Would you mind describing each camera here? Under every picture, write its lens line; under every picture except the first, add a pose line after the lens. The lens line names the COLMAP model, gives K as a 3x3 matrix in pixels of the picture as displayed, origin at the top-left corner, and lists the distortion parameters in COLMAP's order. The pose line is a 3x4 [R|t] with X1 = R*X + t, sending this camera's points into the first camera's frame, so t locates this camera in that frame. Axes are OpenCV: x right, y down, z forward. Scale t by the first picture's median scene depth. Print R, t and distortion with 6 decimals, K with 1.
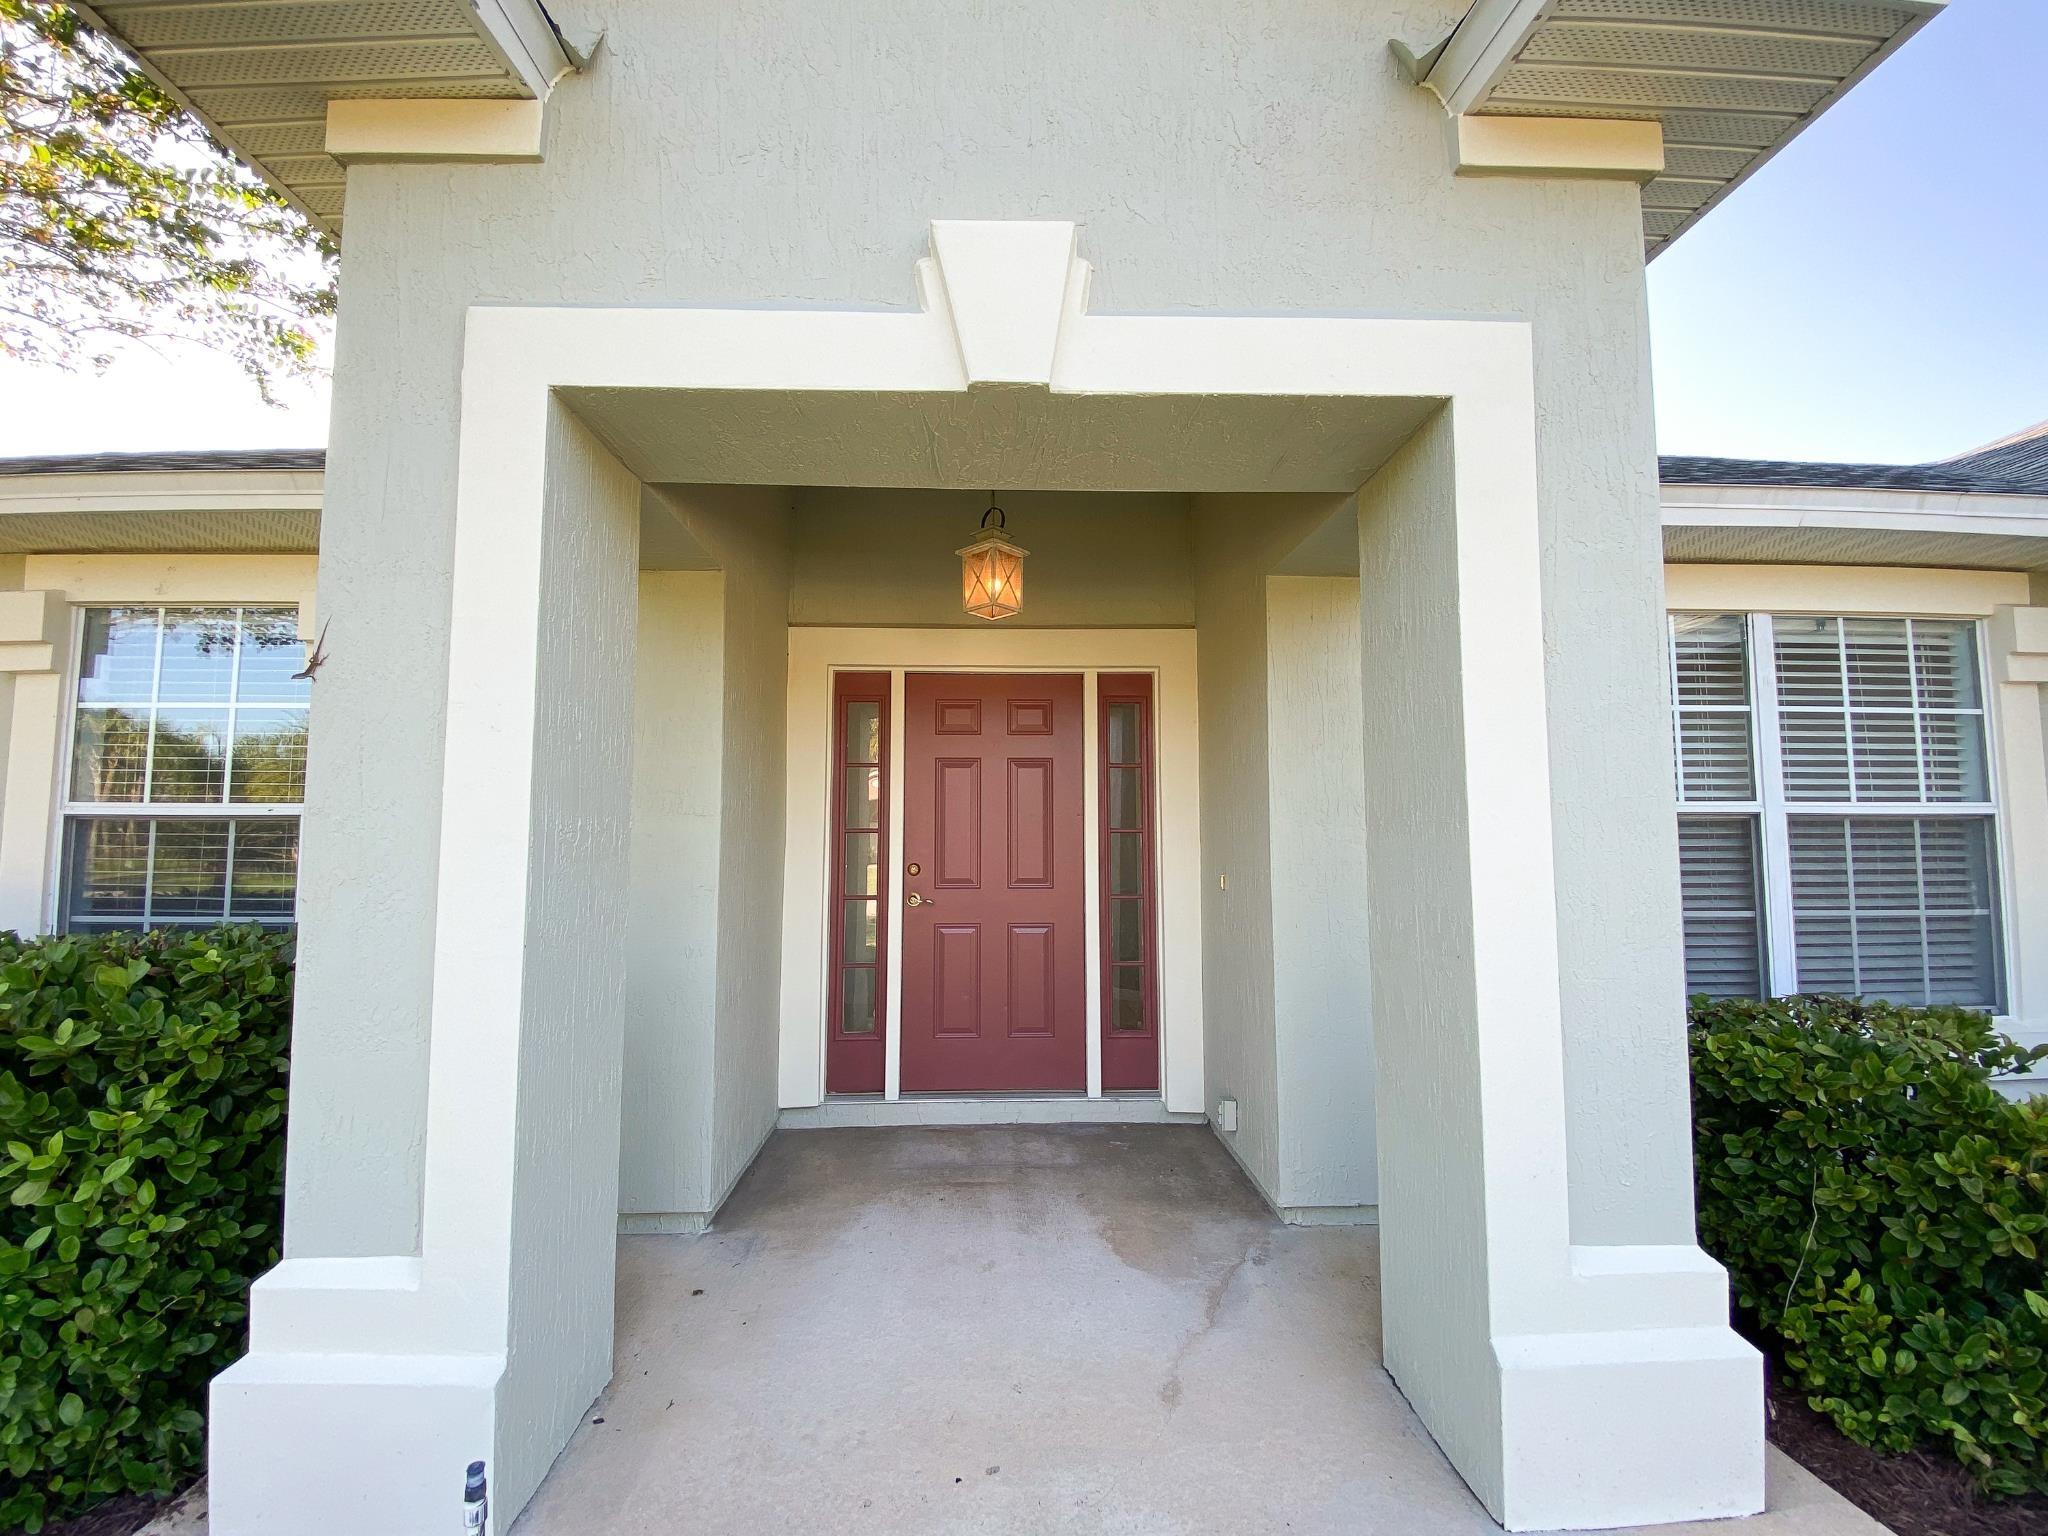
lens RADIAL K [[847.0, 0, 1024.0], [0, 847.0, 768.0], [0, 0, 1]] dist [-0.001325, -0.000218]
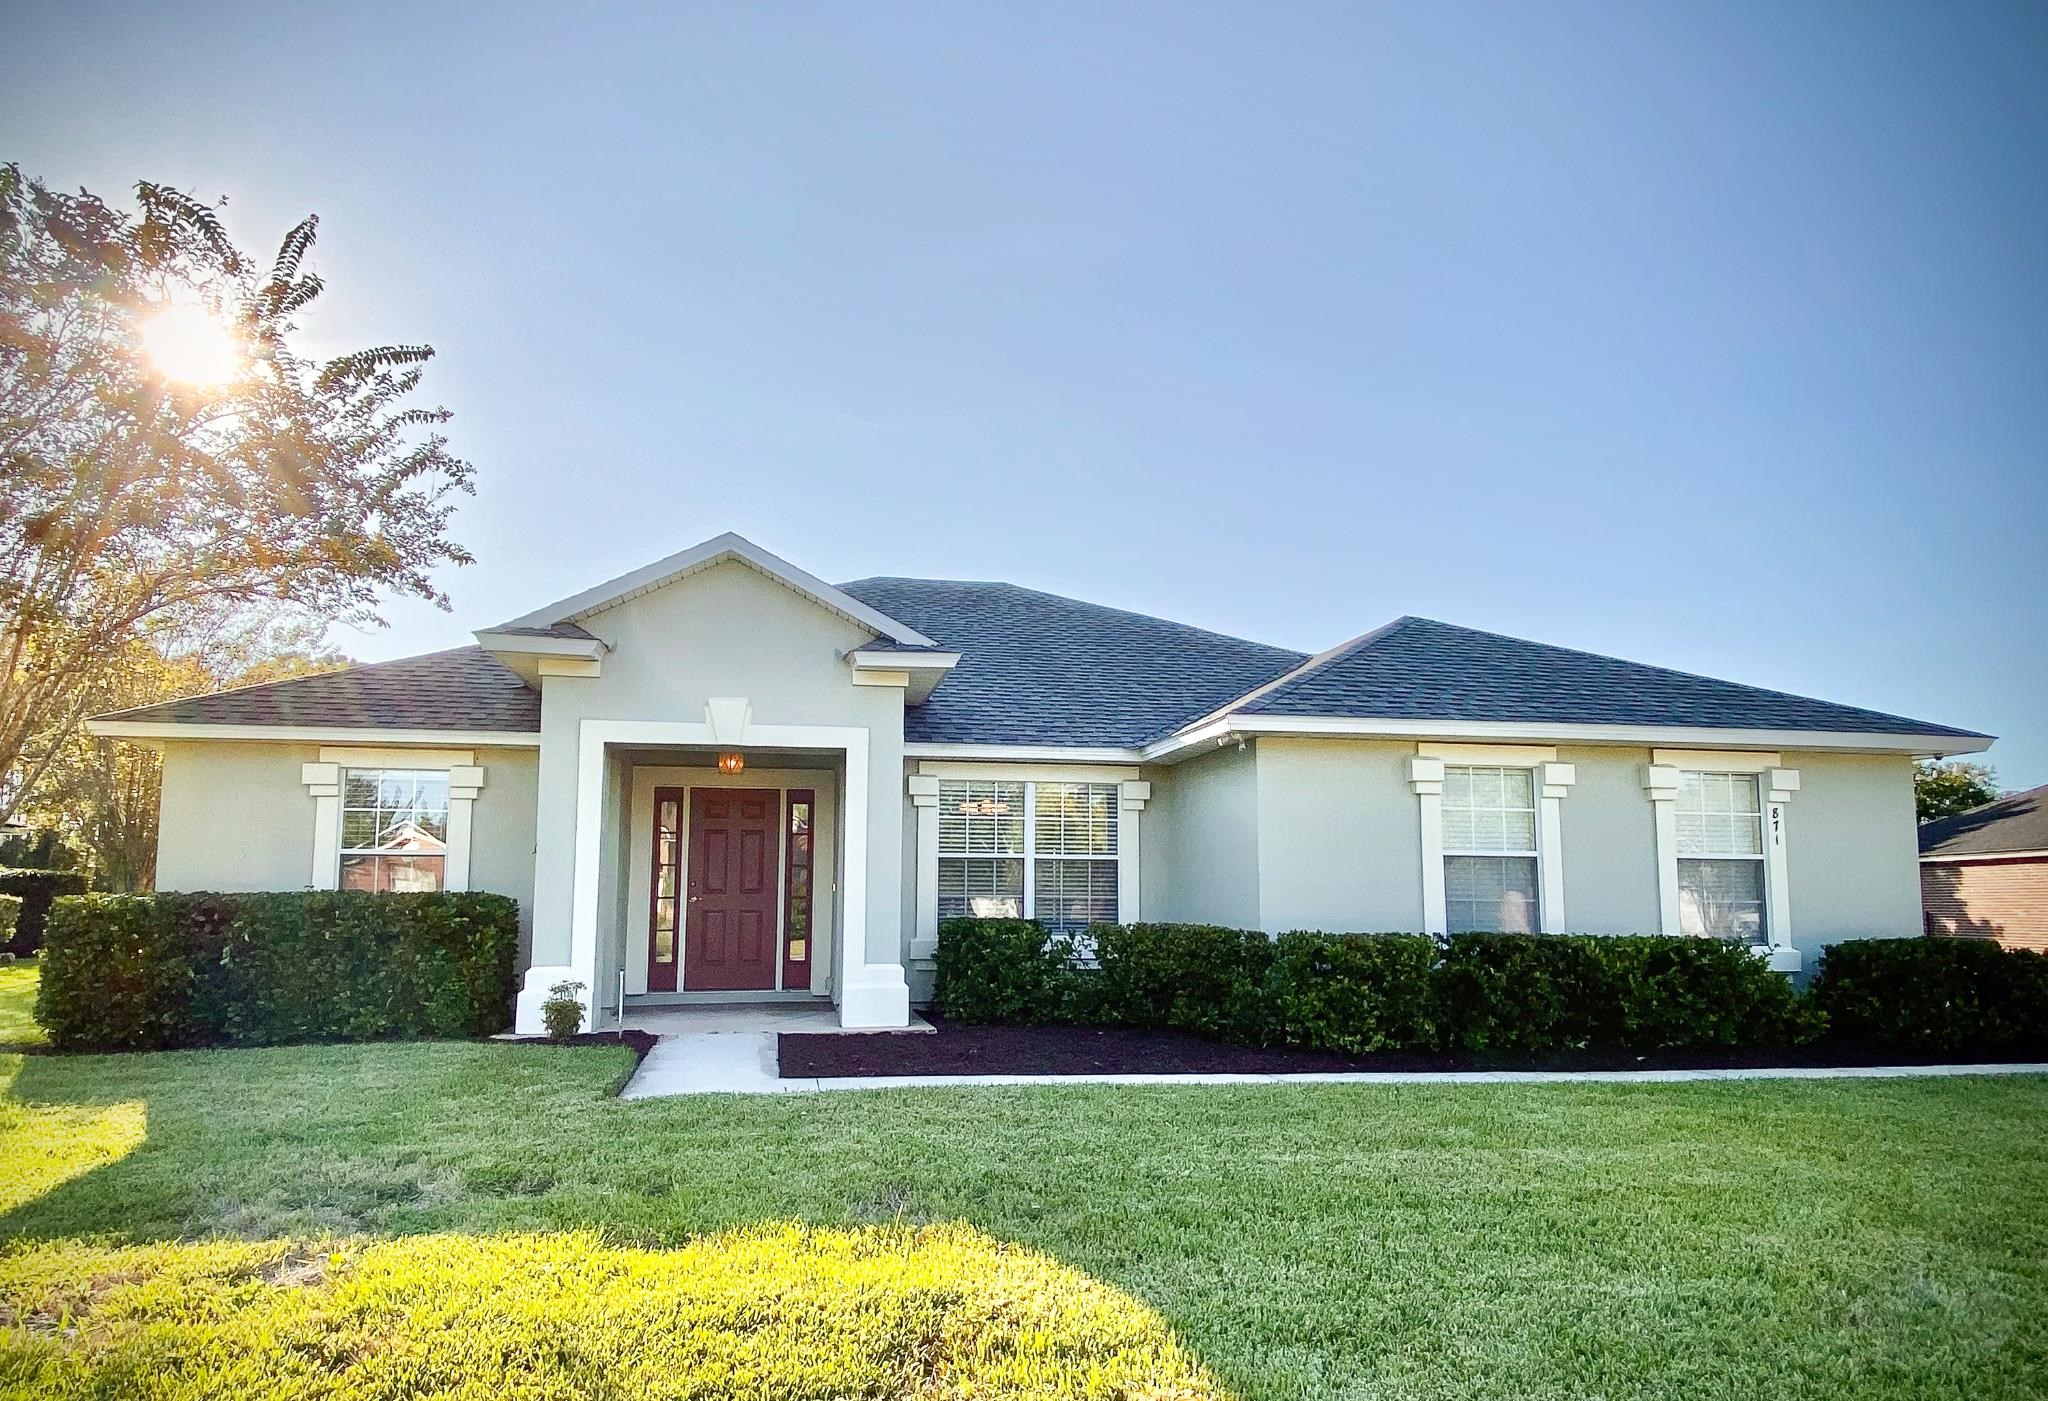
lens RADIAL K [[1417.2, 0, 1024.0], [0, 1417.2, 700.5], [0, 0, 1]] dist [0.056807, -0.034228]
pose [[0.993011, 0.020396, 0.116247, 0.271323], [-0.014188, 0.998441, -0.053978, -0.159455], [-0.117166, 0.051952, 0.991753, -2.678983]]
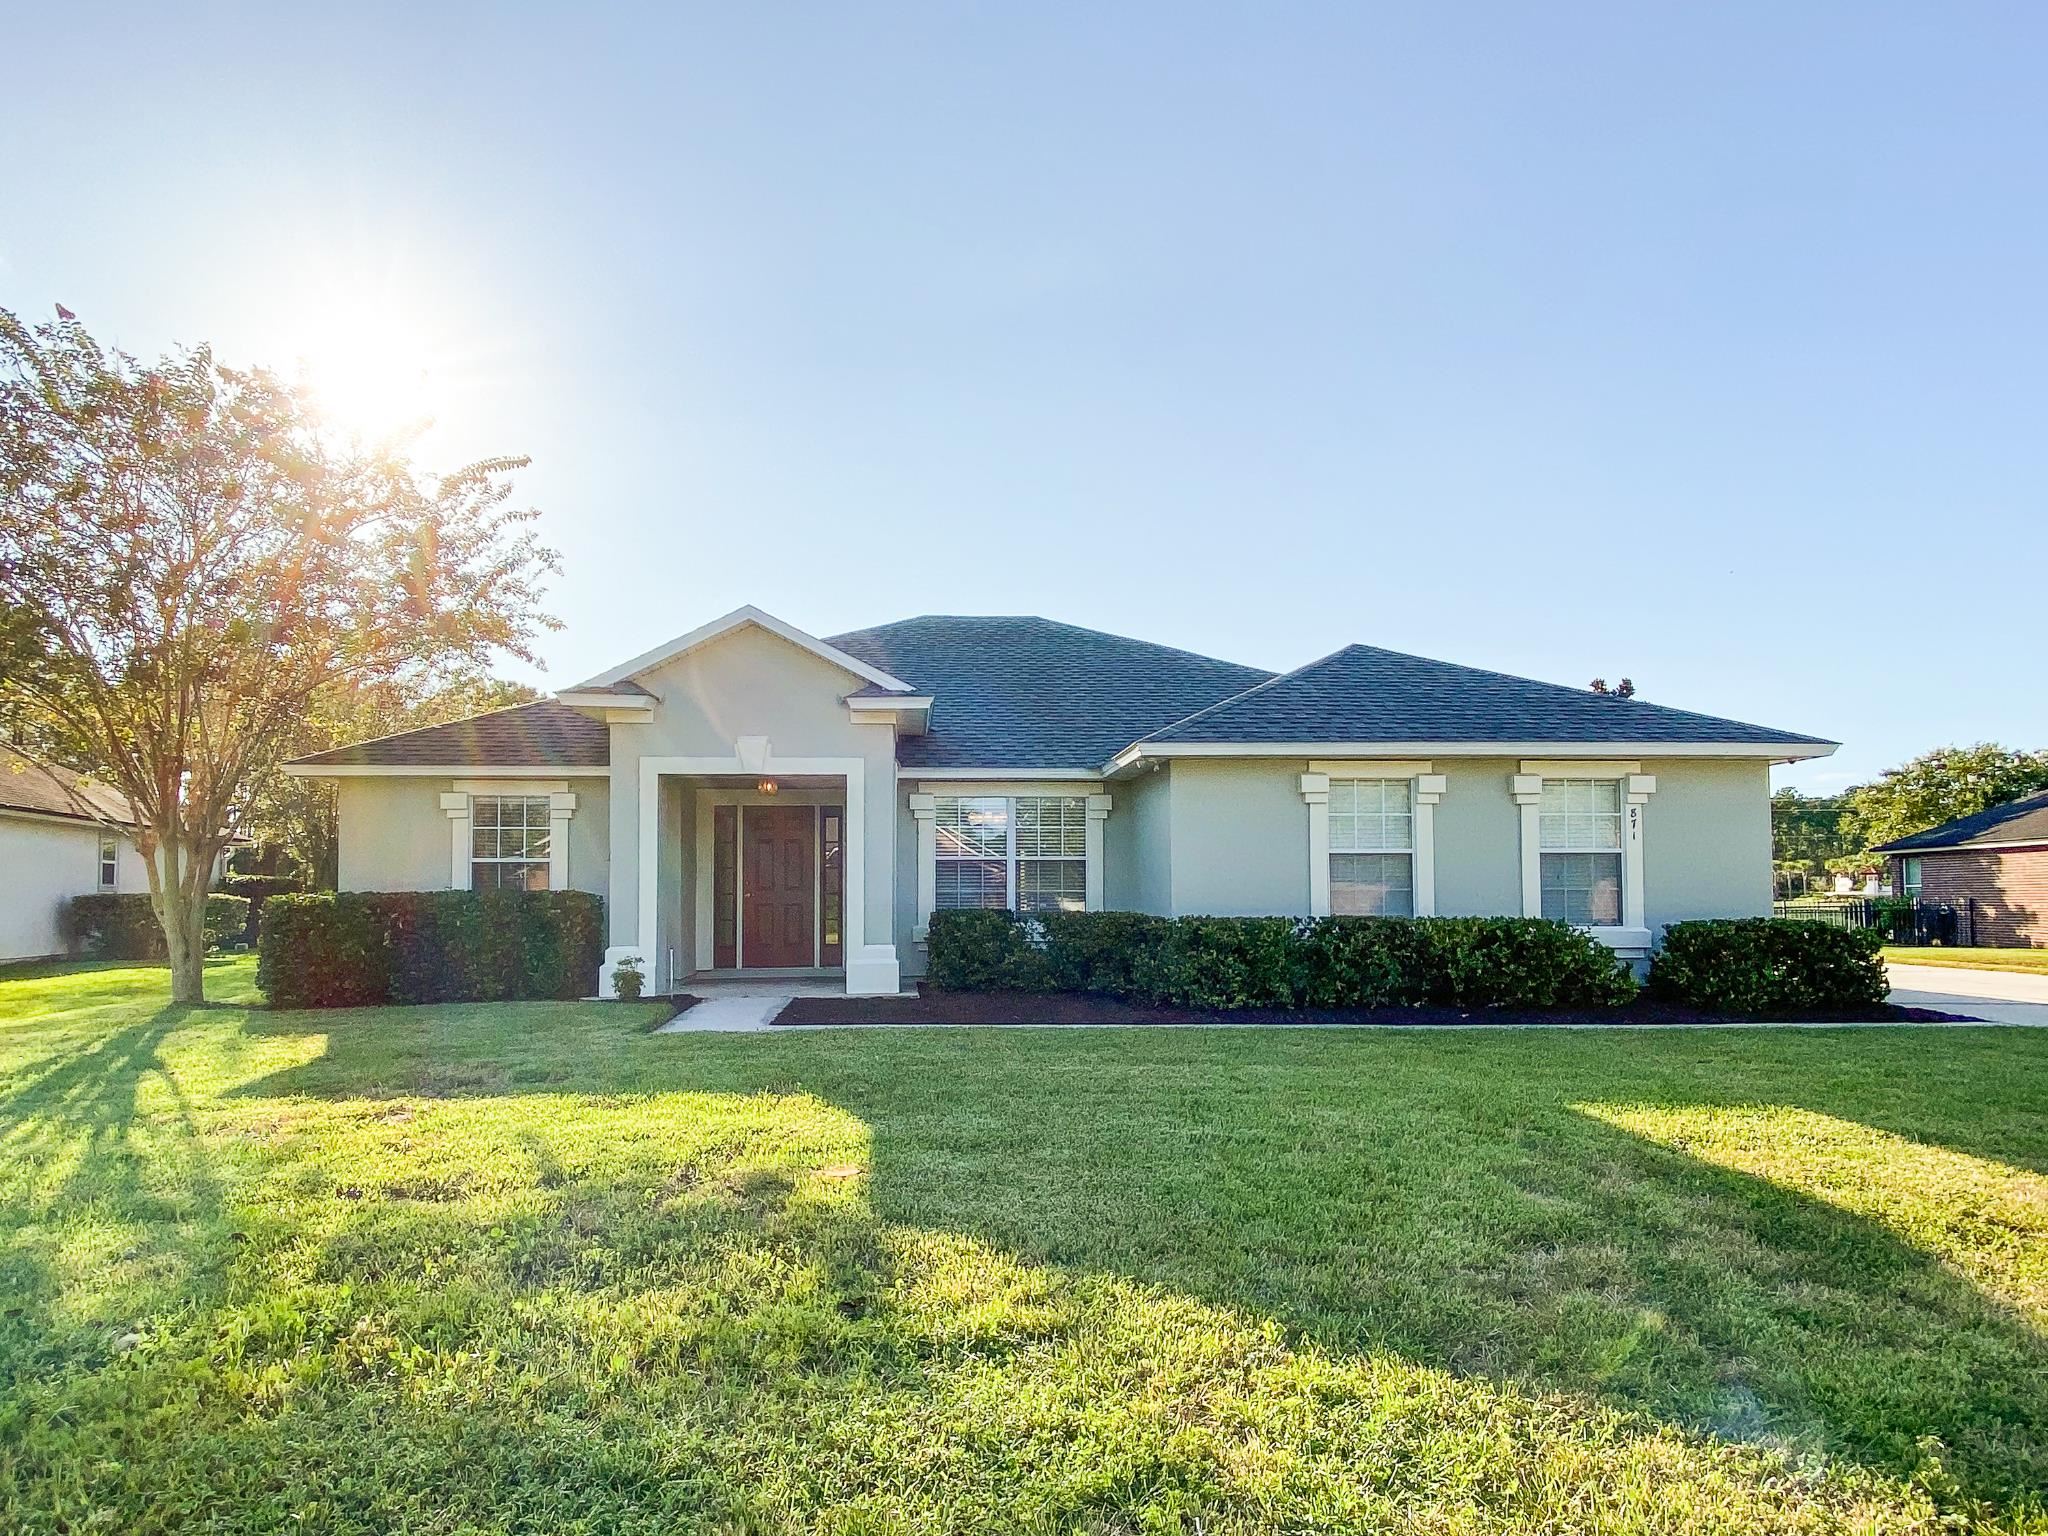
lens RADIAL K [[1389.6, 0, 988.4], [0, 1389.6, 787.8], [0, 0, 1]] dist [0.076954, -0.000765]
pose [[0.999927, -0.005371, -0.010806, 0.674936], [0.005456, 0.999954, 0.007882, -0.208452], [0.010763, -0.007941, 0.999911, -3.358796]]
